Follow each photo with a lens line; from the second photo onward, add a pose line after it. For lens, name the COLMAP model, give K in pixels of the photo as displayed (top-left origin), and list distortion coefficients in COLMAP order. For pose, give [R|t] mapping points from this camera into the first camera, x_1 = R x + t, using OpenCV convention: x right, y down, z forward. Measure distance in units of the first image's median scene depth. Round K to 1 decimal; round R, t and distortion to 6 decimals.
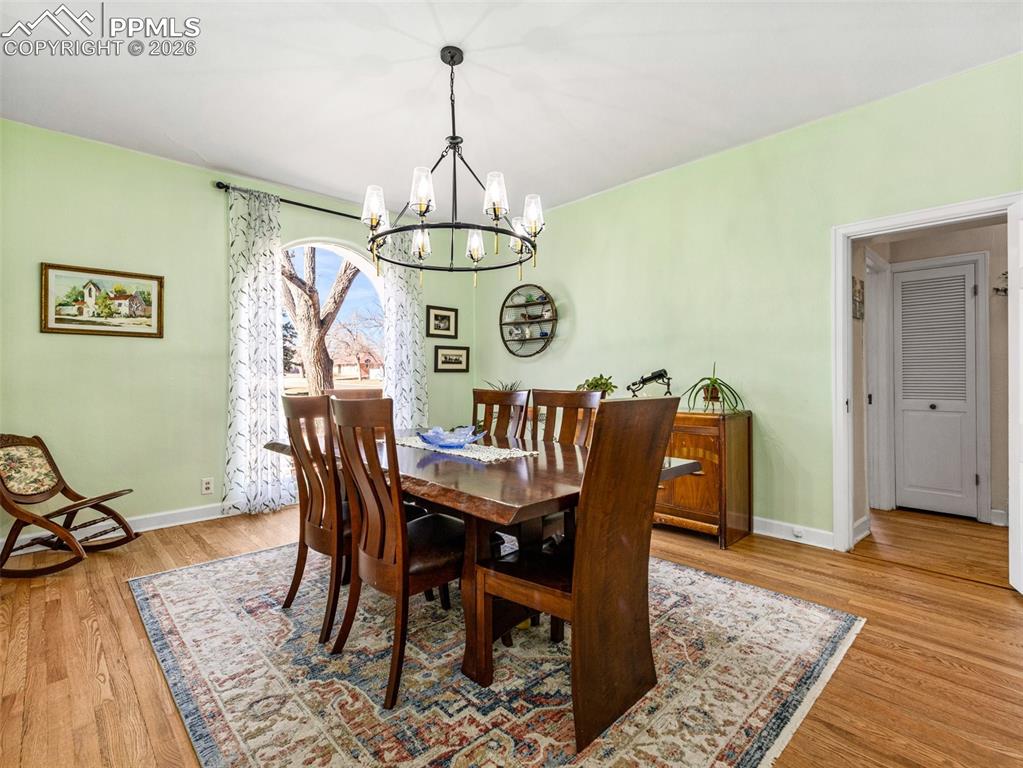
lens RADIAL K [[490.1, 0, 513.1], [0, 490.1, 377.1], [0, 0, 1]] dist [0.001070, 0.000235]
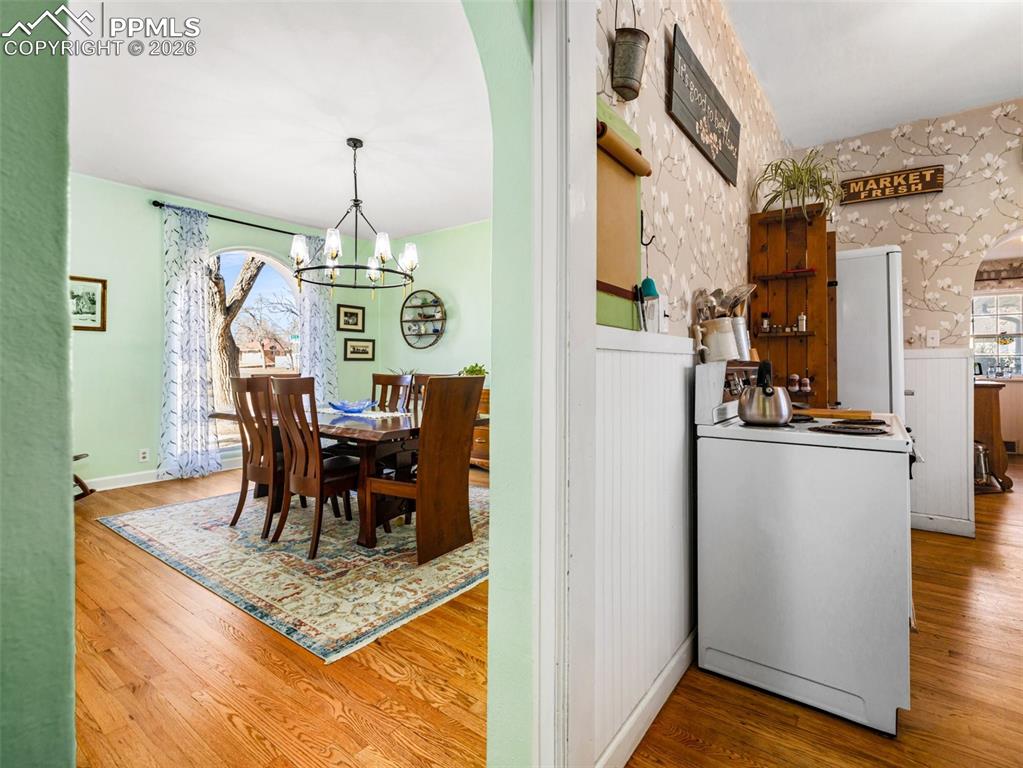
lens RADIAL K [[490.1, 0, 512.2], [0, 490.1, 364.8], [0, 0, 1]] dist [0.001070, 0.000235]
pose [[0.986255, 0.003100, 0.165202, 0.101538], [-0.002925, 0.999995, -0.001300, 0.000854], [-0.165205, 0.000798, 0.986259, -0.533740]]
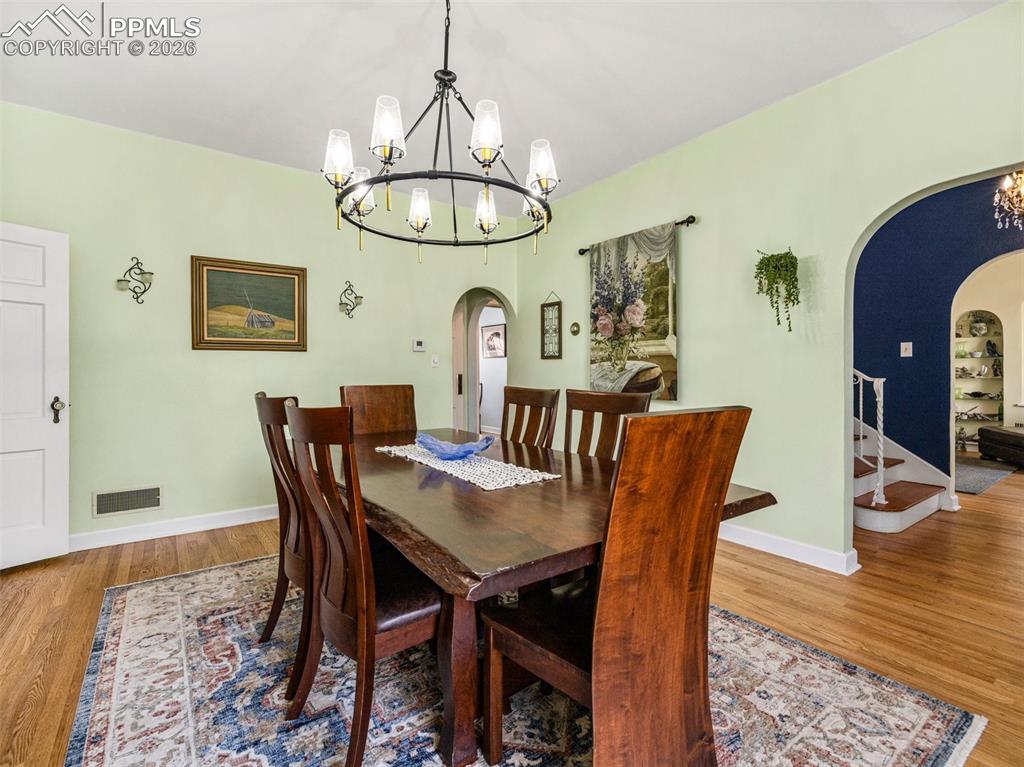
lens RADIAL K [[490.6, 0, 512.2], [0, 490.6, 376.8], [0, 0, 1]] dist [0.001070, 0.000235]
pose [[-0.990657, 0.007043, 0.136198, -0.344897], [0.007732, 0.999960, 0.004527, 0.001863], [-0.136161, 0.005538, -0.990671, 1.824518]]
